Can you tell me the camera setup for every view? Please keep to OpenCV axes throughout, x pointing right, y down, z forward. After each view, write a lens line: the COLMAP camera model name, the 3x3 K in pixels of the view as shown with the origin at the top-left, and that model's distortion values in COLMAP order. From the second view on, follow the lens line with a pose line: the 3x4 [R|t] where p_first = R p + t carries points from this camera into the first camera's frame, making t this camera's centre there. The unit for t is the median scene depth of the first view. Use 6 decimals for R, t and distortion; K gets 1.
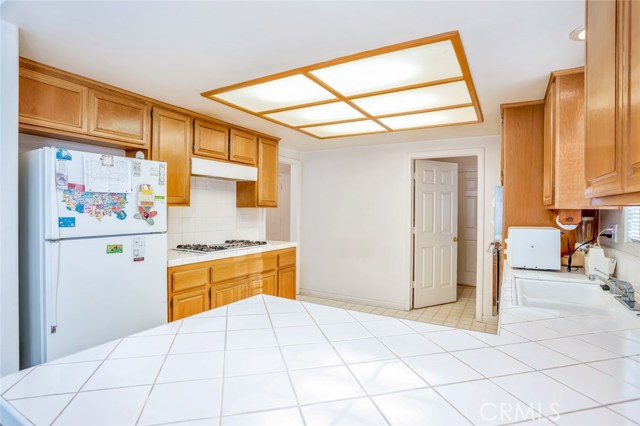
lens RADIAL K [[329.9, 0, 320.0], [0, 329.9, 213.0], [0, 0, 1]] dist [-0.050894, 0.000235]
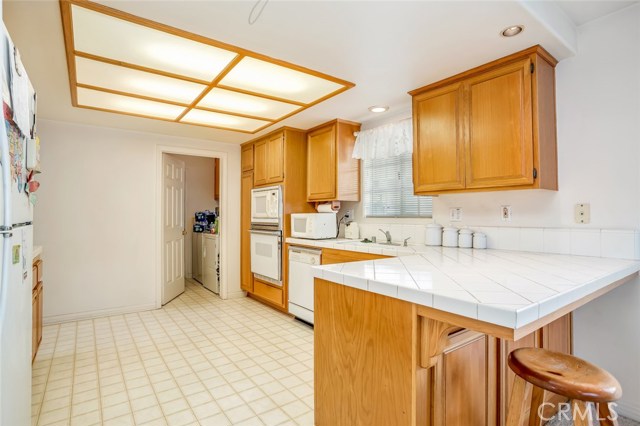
lens RADIAL K [[323.0, 0, 316.8], [0, 323.0, 209.4], [0, 0, 1]] dist [-0.077399, 0.036682]
pose [[0.405943, 0.006502, 0.913875, -0.475651], [0.013244, 0.999828, -0.012997, 0.031142], [-0.913803, 0.017380, 0.405787, 0.236326]]
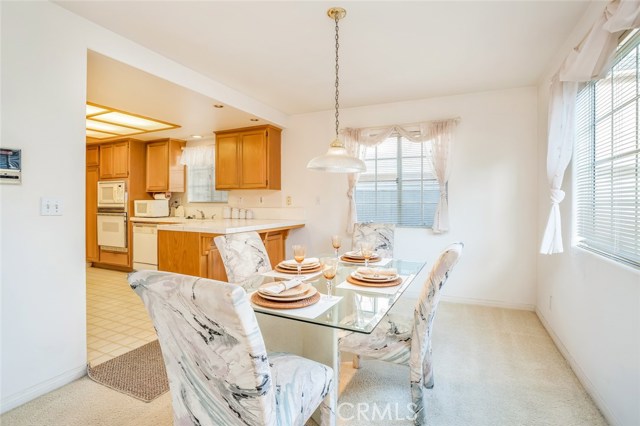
lens RADIAL K [[318.6, 0, 317.1], [0, 318.6, 208.1], [0, 0, 1]] dist [-0.073356, 0.034875]
pose [[-0.087450, -0.025933, 0.995831, -1.043112], [0.006067, 0.999629, 0.026564, 0.033129], [-0.996150, 0.008364, -0.087260, 0.029902]]
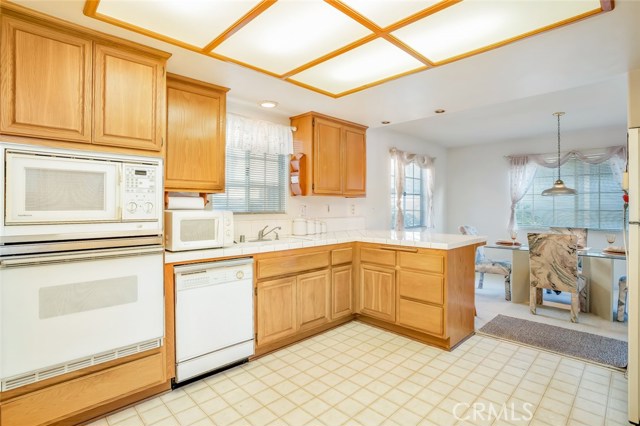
lens RADIAL K [[318.6, 0, 317.1], [0, 318.6, 208.1], [0, 0, 1]] dist [-0.073356, 0.034875]
pose [[-0.959937, -0.010913, 0.280002, 0.012688], [-0.006373, 0.999833, 0.017121, 0.012420], [-0.280142, 0.014651, -0.959847, 1.194147]]
